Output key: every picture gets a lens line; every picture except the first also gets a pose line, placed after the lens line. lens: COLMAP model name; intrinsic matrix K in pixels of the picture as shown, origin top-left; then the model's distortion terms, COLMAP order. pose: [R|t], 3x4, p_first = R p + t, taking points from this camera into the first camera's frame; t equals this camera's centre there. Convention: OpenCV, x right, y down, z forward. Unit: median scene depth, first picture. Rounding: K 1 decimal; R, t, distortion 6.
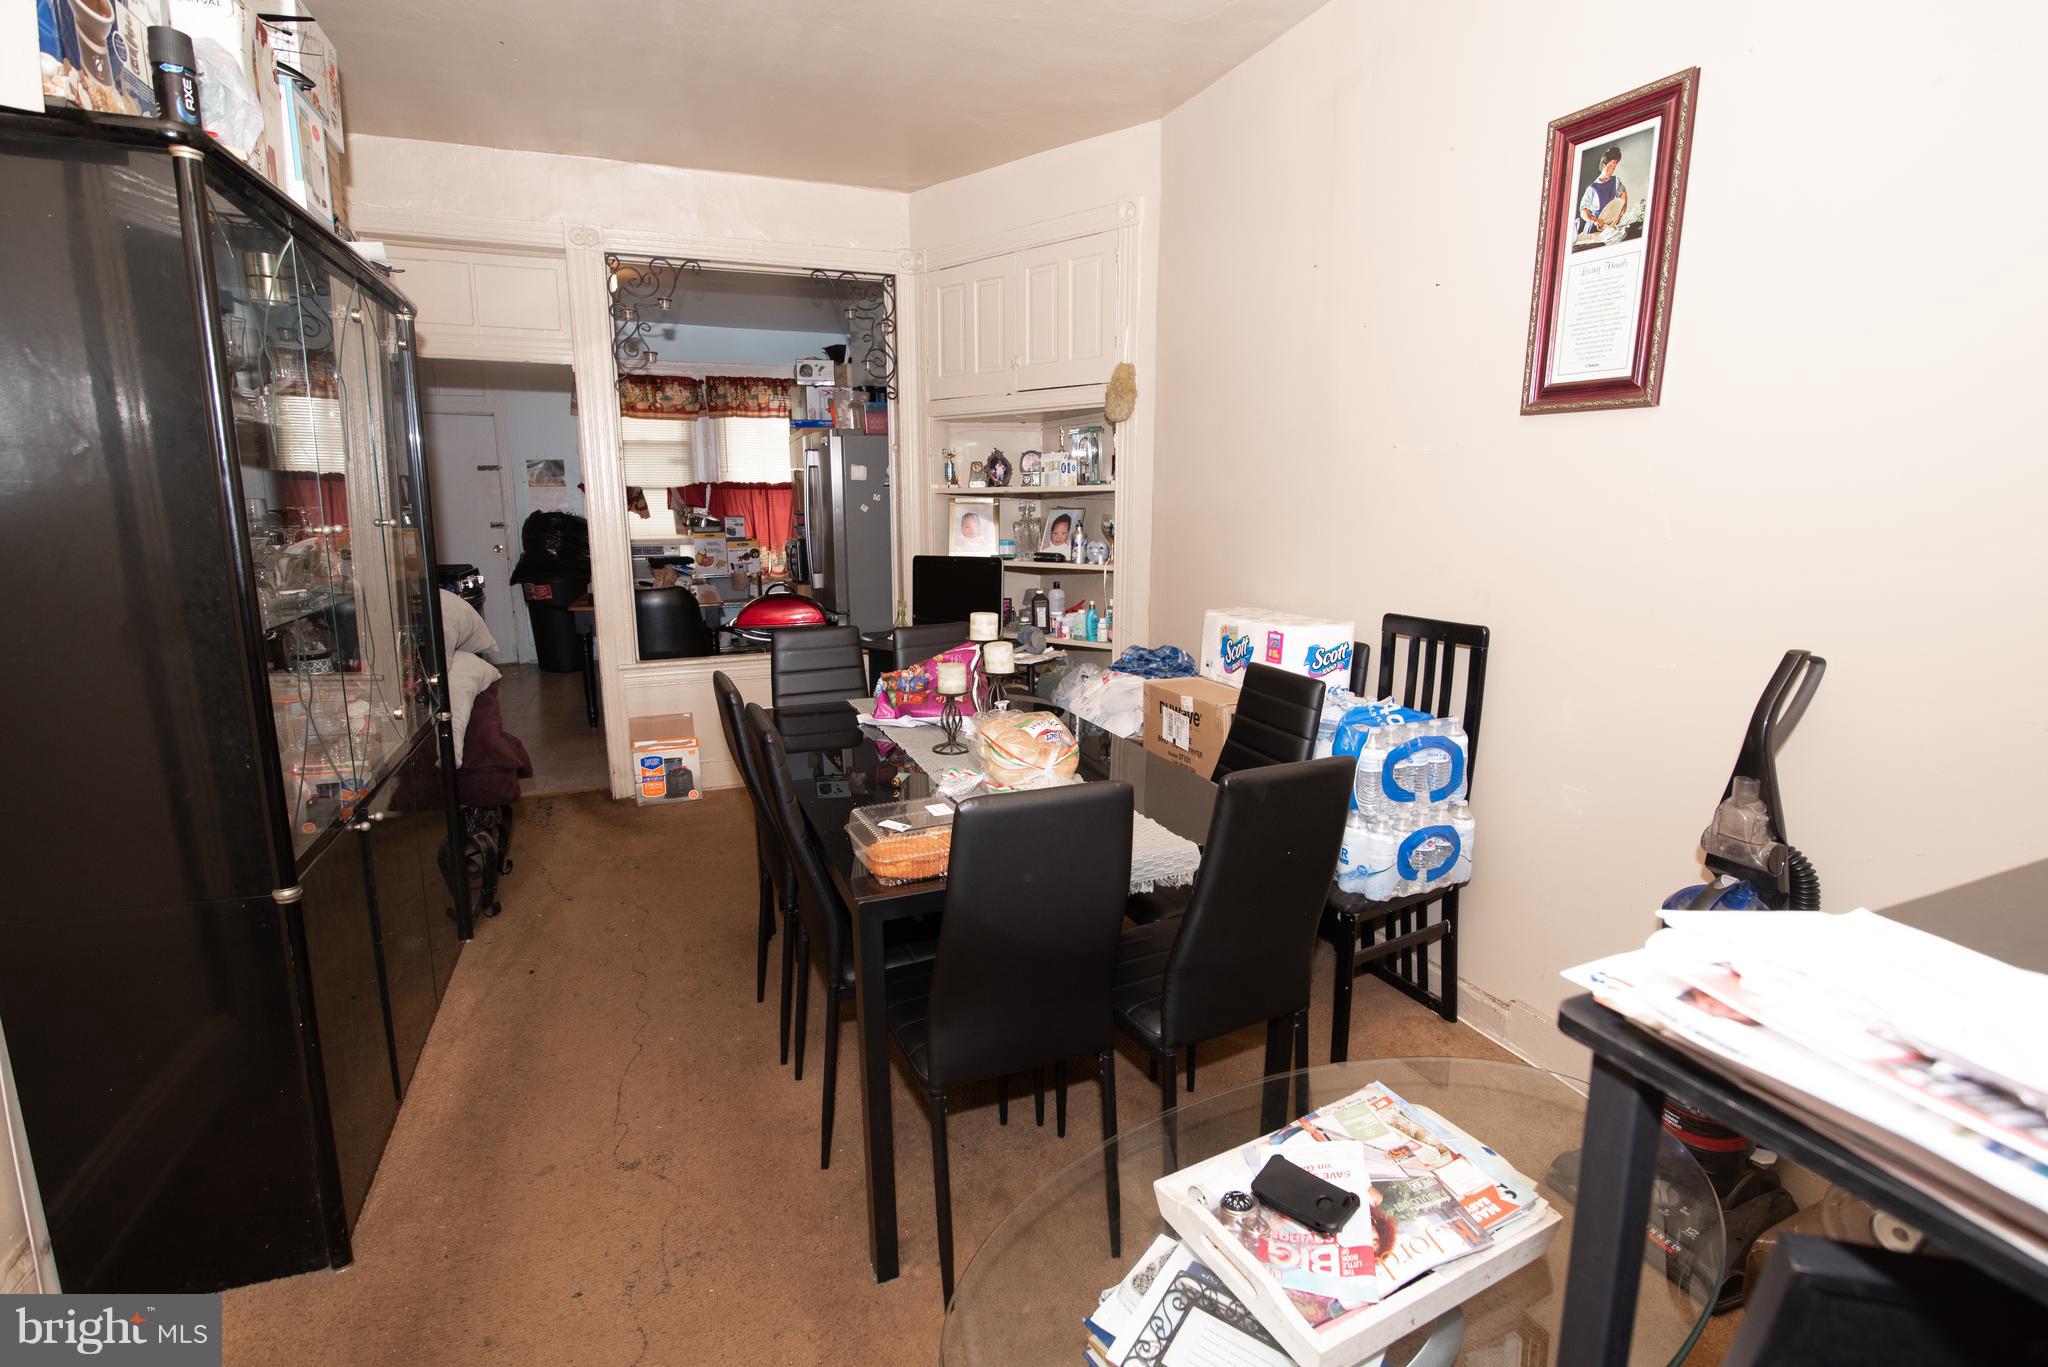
lens RADIAL K [[982.1, 0, 1030.5], [0, 982.1, 685.4], [0, 0, 1]] dist [-0.000936, 0.000020]
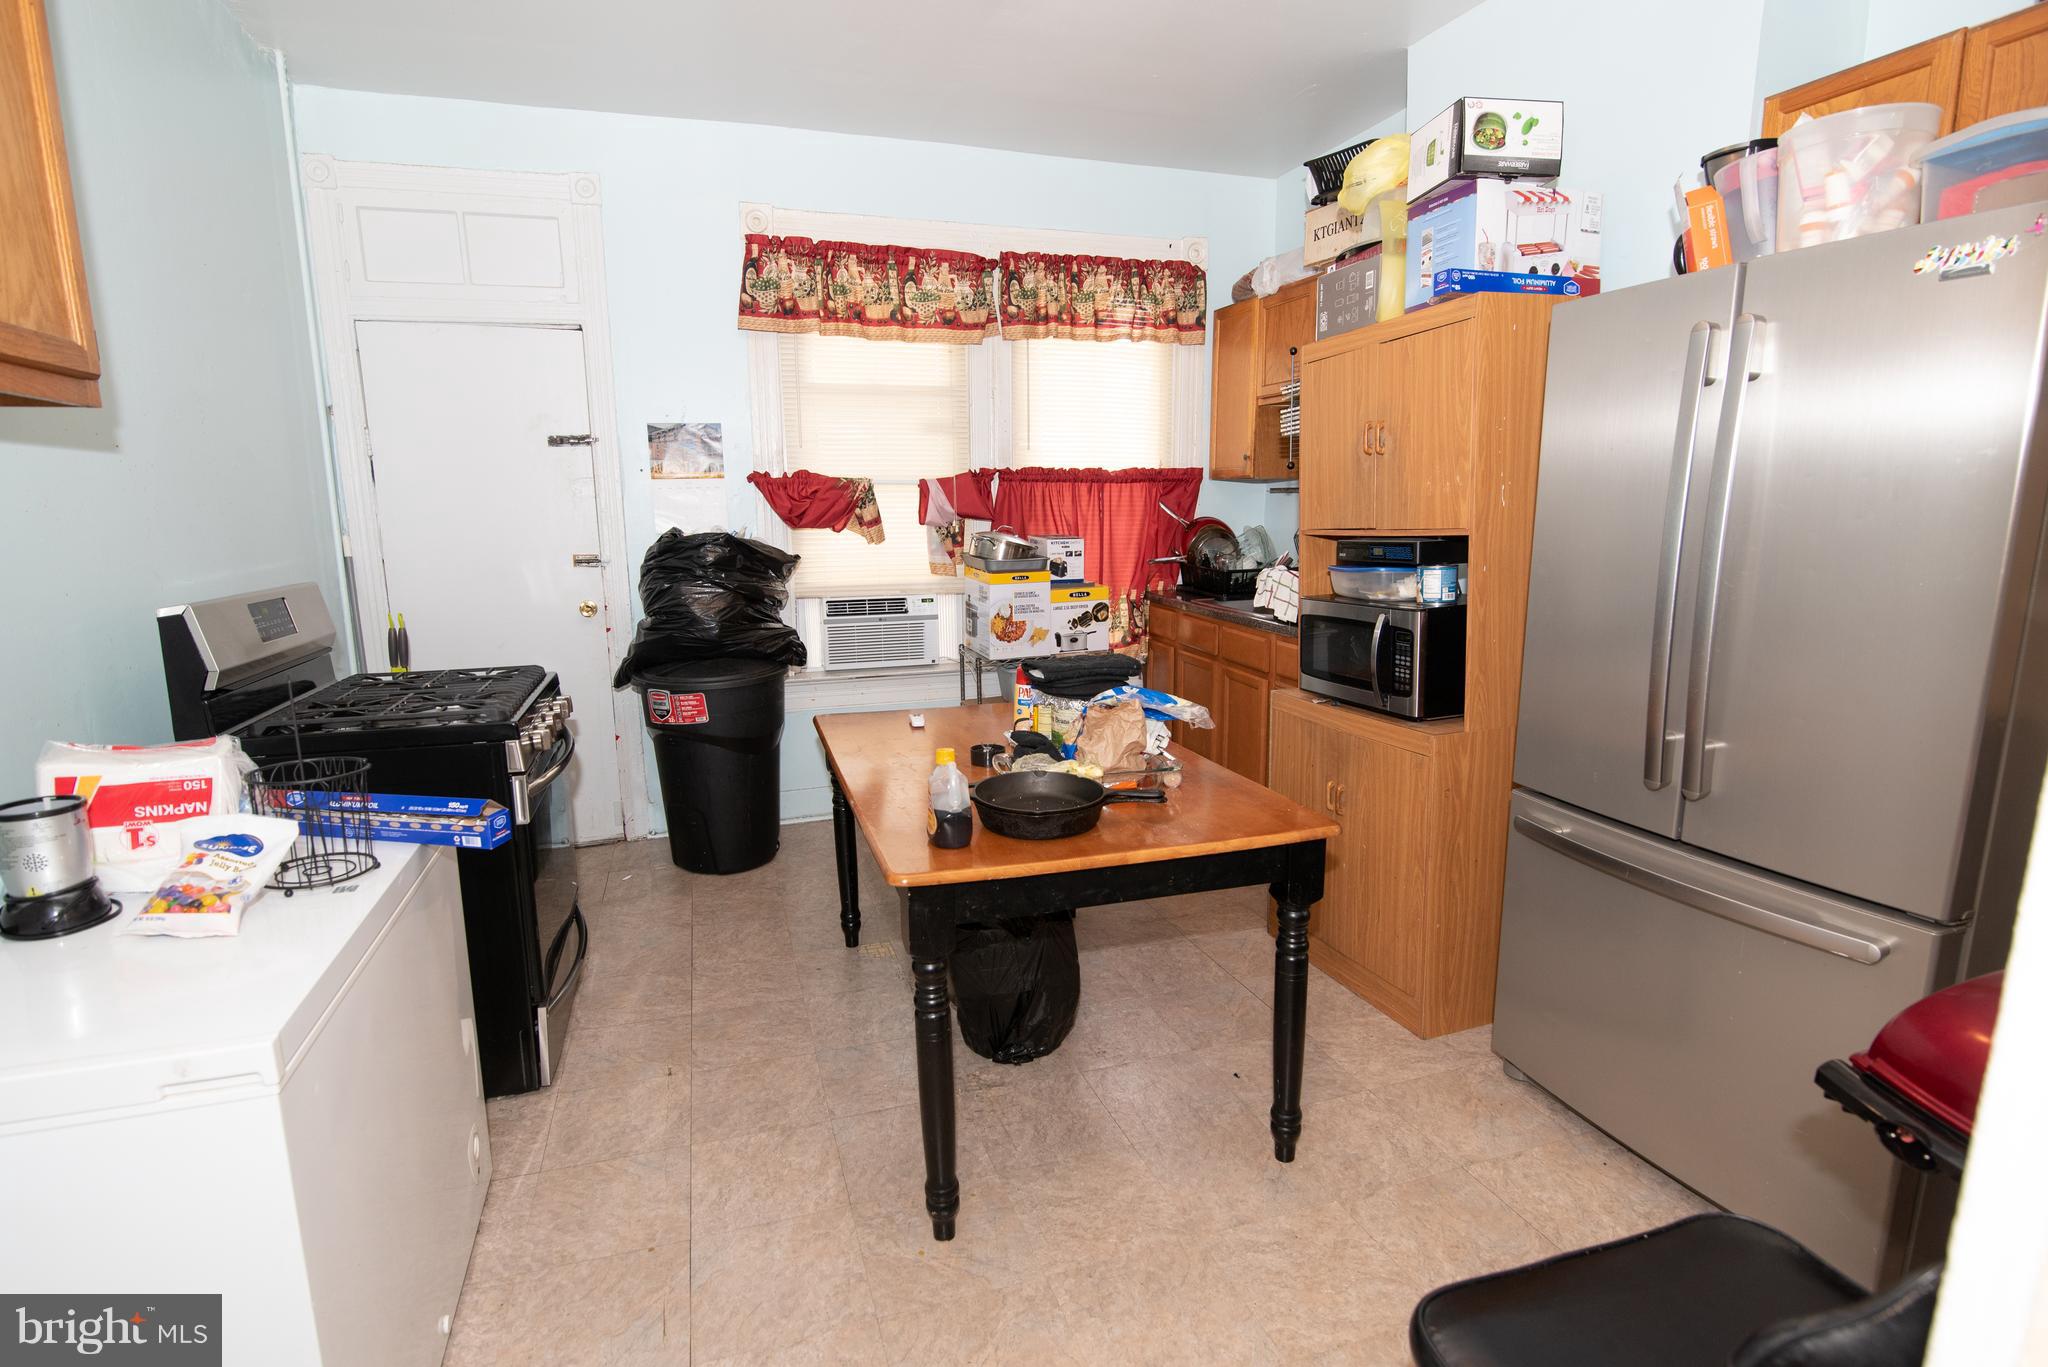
lens RADIAL K [[982.1, 0, 1017.1], [0, 982.1, 675.6], [0, 0, 1]] dist [-0.000936, 0.000020]
pose [[0.998998, -0.003508, -0.044612, -0.301100], [0.002954, 0.999918, -0.012485, -0.097198], [0.044652, 0.012341, 0.998926, 0.512292]]
